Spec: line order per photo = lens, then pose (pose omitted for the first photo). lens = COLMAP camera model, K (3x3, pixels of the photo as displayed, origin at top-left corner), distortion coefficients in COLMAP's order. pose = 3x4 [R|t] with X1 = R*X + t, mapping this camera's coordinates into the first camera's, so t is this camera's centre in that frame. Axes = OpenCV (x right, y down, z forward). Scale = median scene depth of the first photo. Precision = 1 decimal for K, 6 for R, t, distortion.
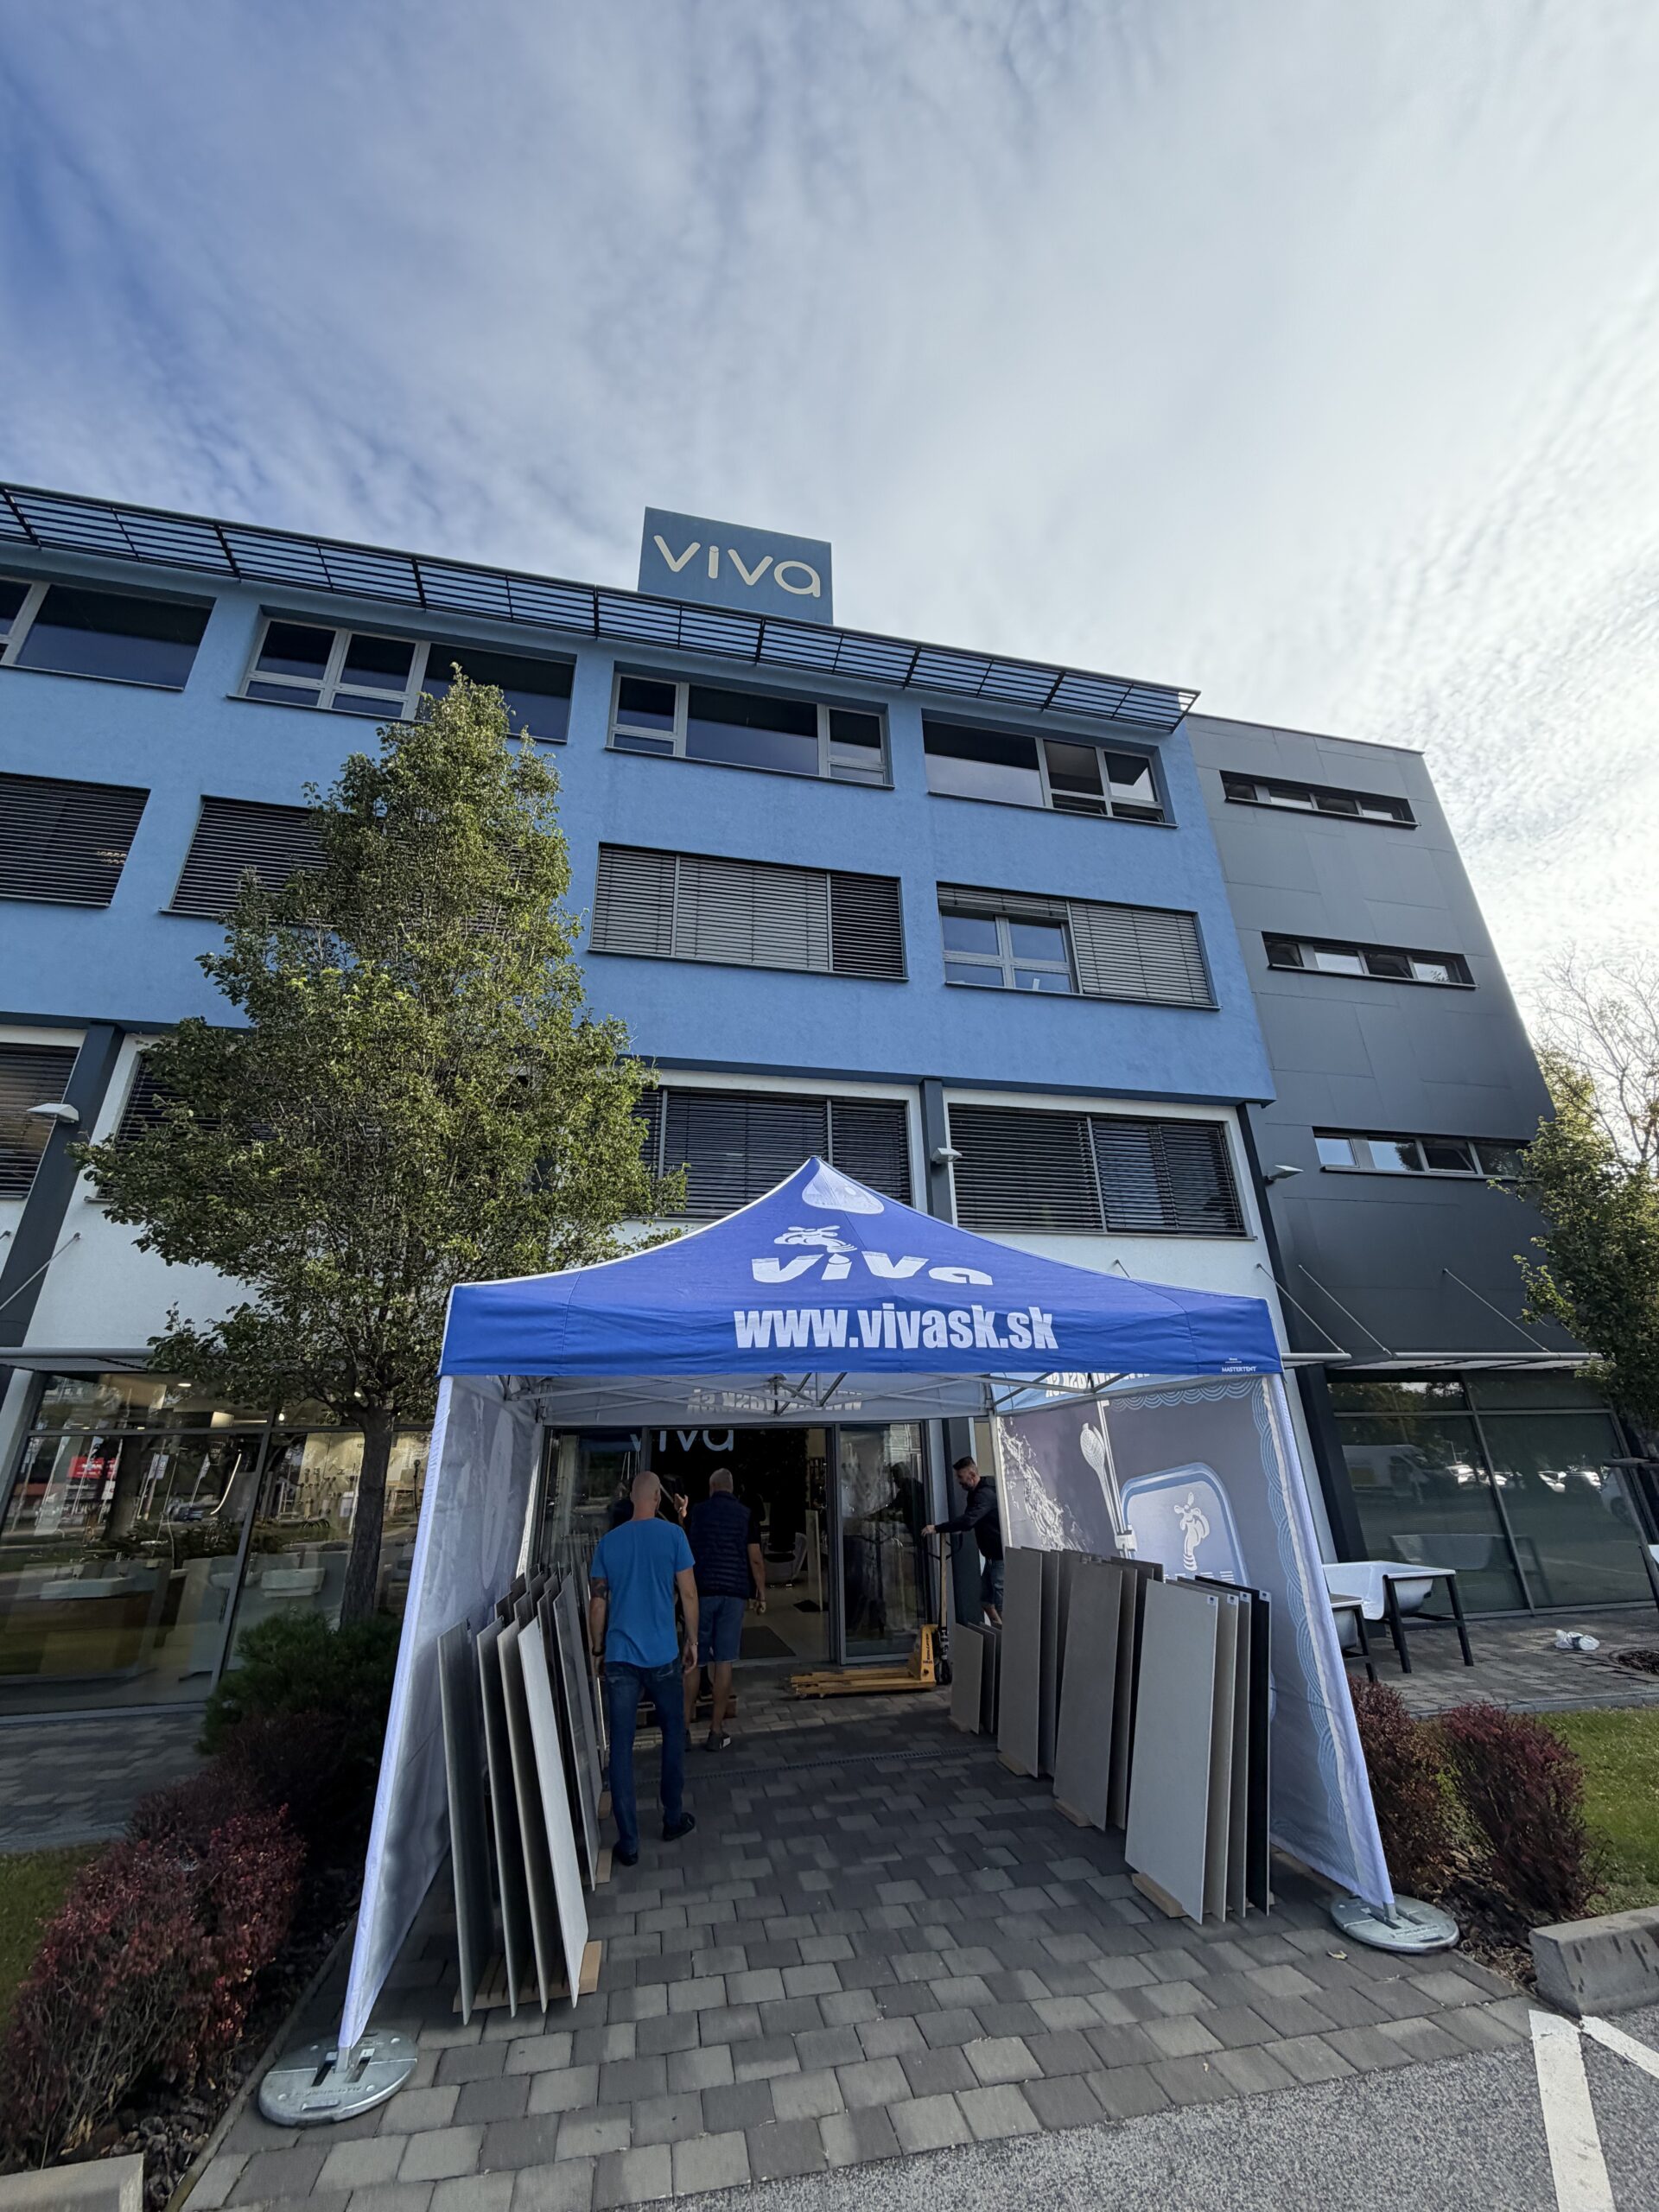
lens RADIAL K [[880.8, 0, 829.5], [0, 880.8, 1106.0], [0, 0, 1]] dist [-0.000234, -0.000106]
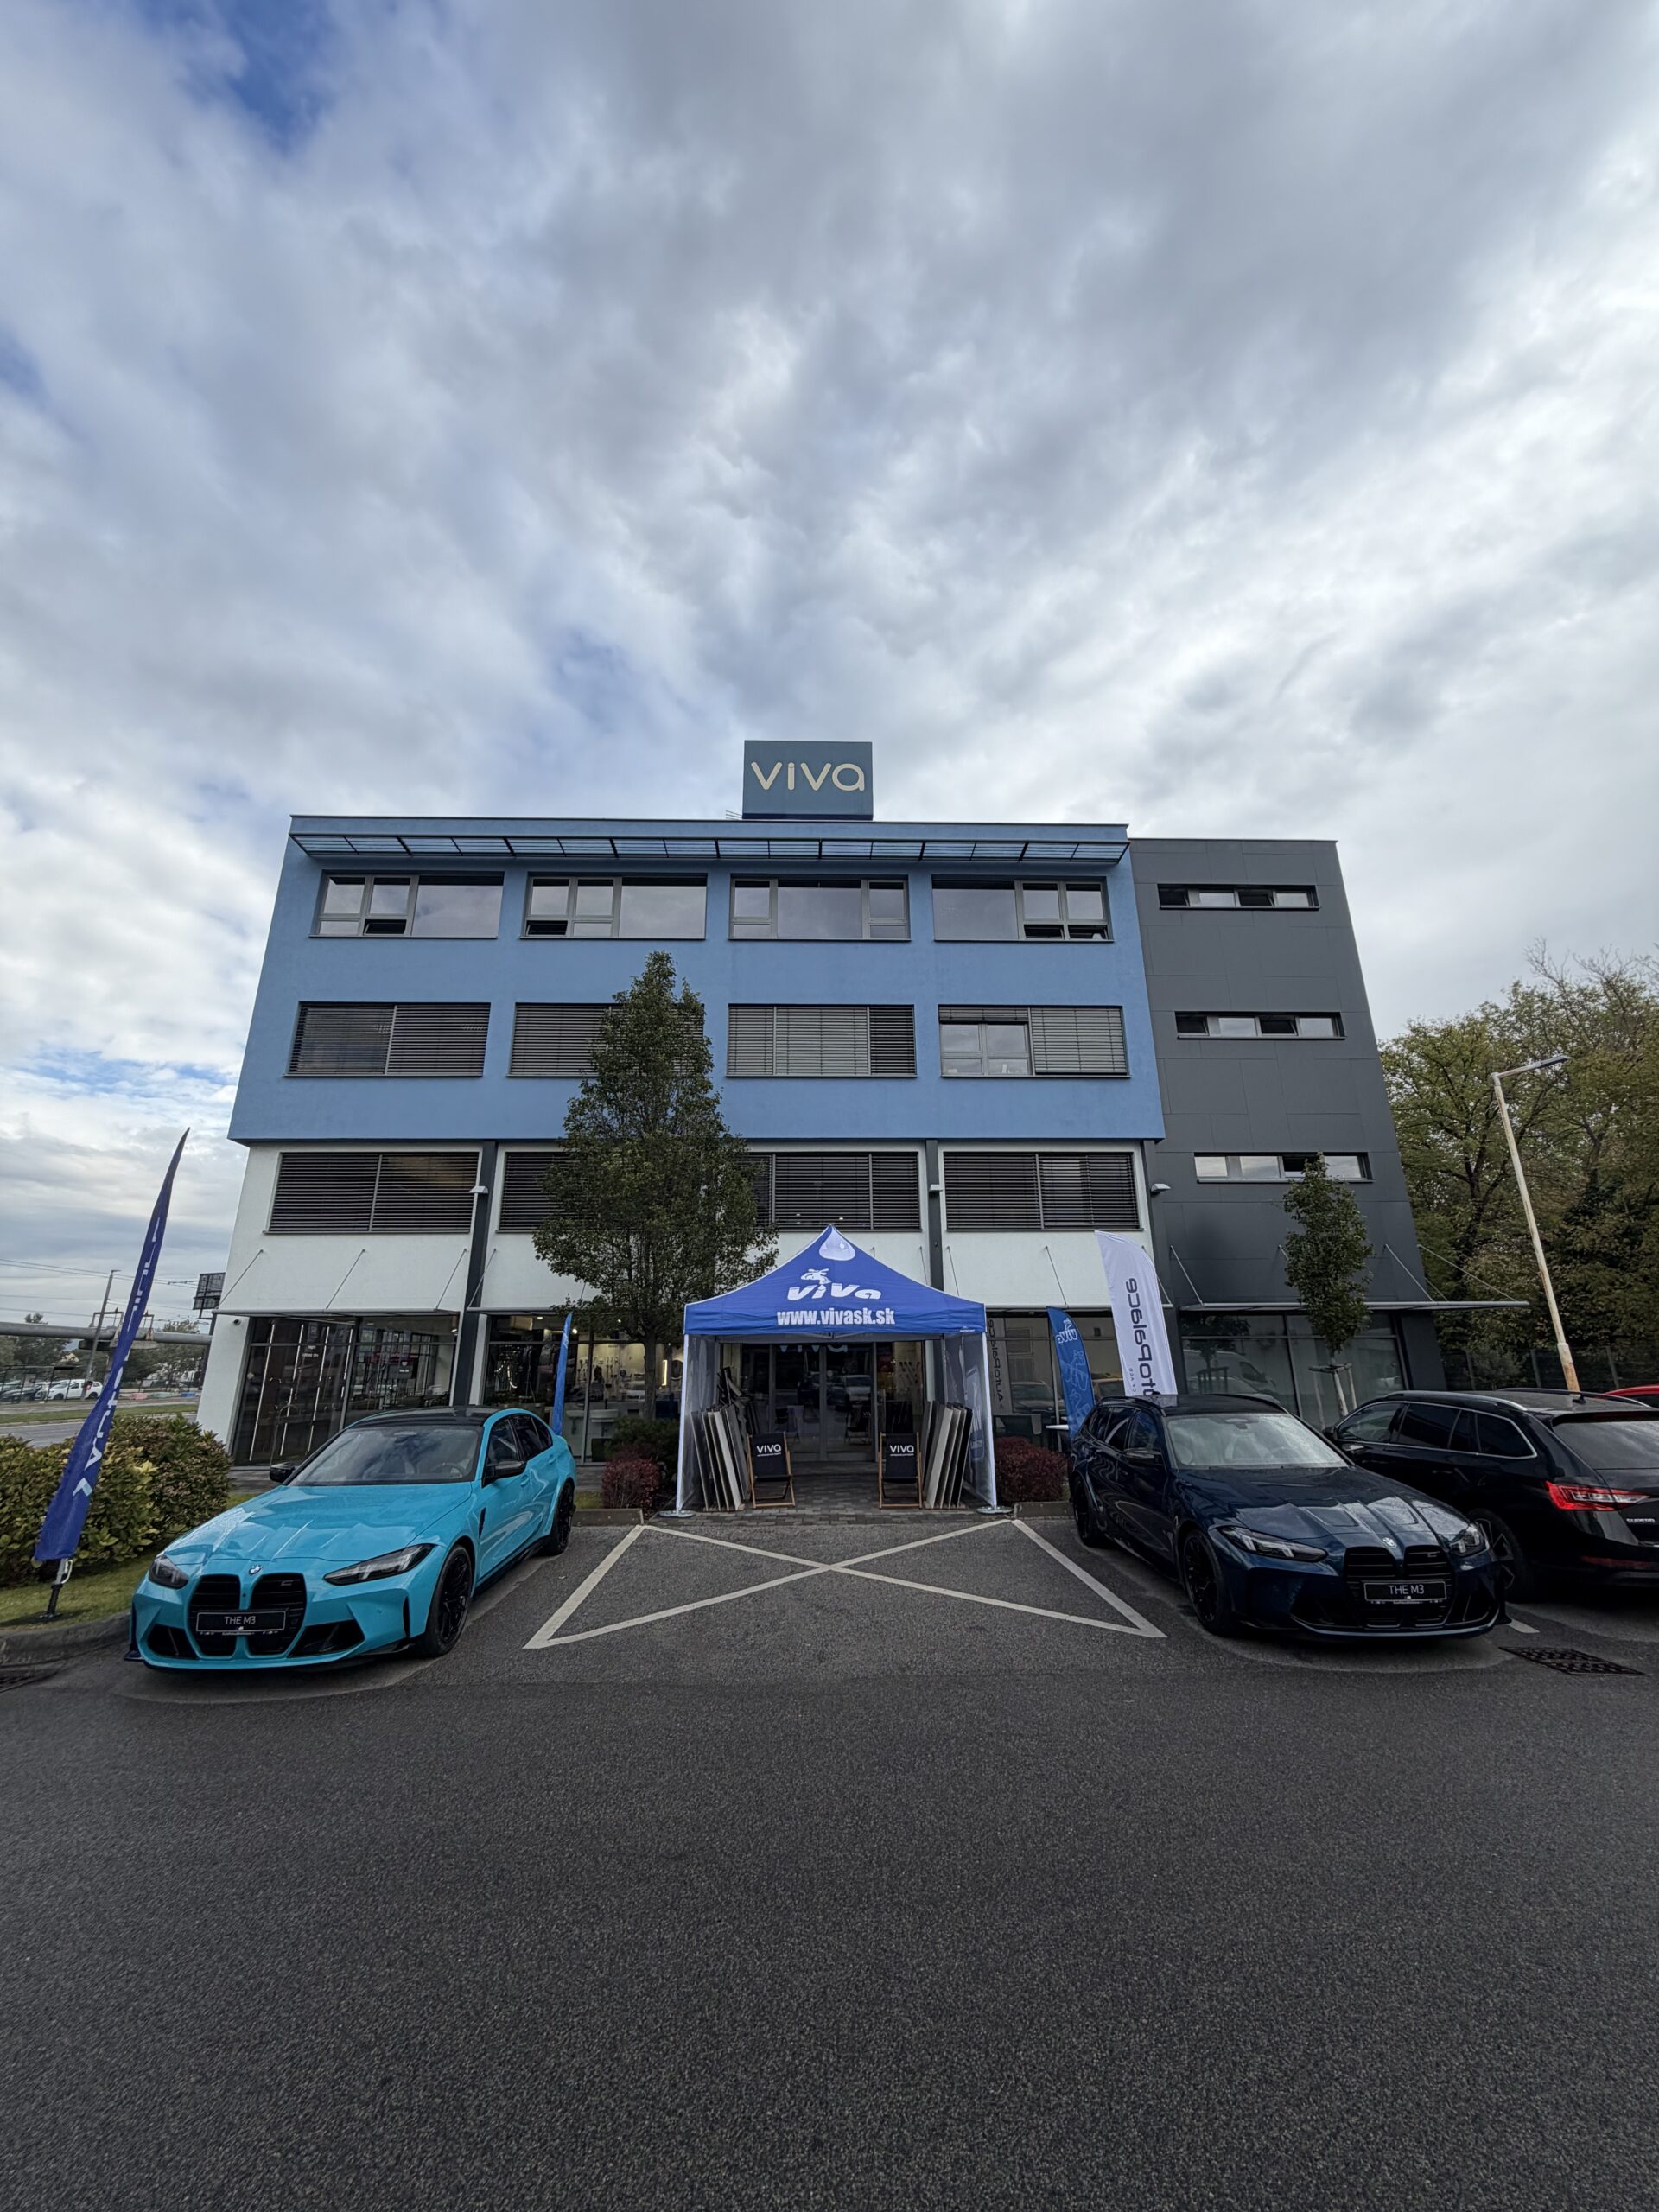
lens RADIAL K [[880.8, 0, 829.5], [0, 880.8, 1106.0], [0, 0, 1]] dist [-0.000234, -0.000106]
pose [[0.984634, -0.035146, -0.171056, 0.209999], [0.052526, 0.993784, 0.098158, -0.260459], [0.166543, -0.105635, 0.980360, -0.635874]]
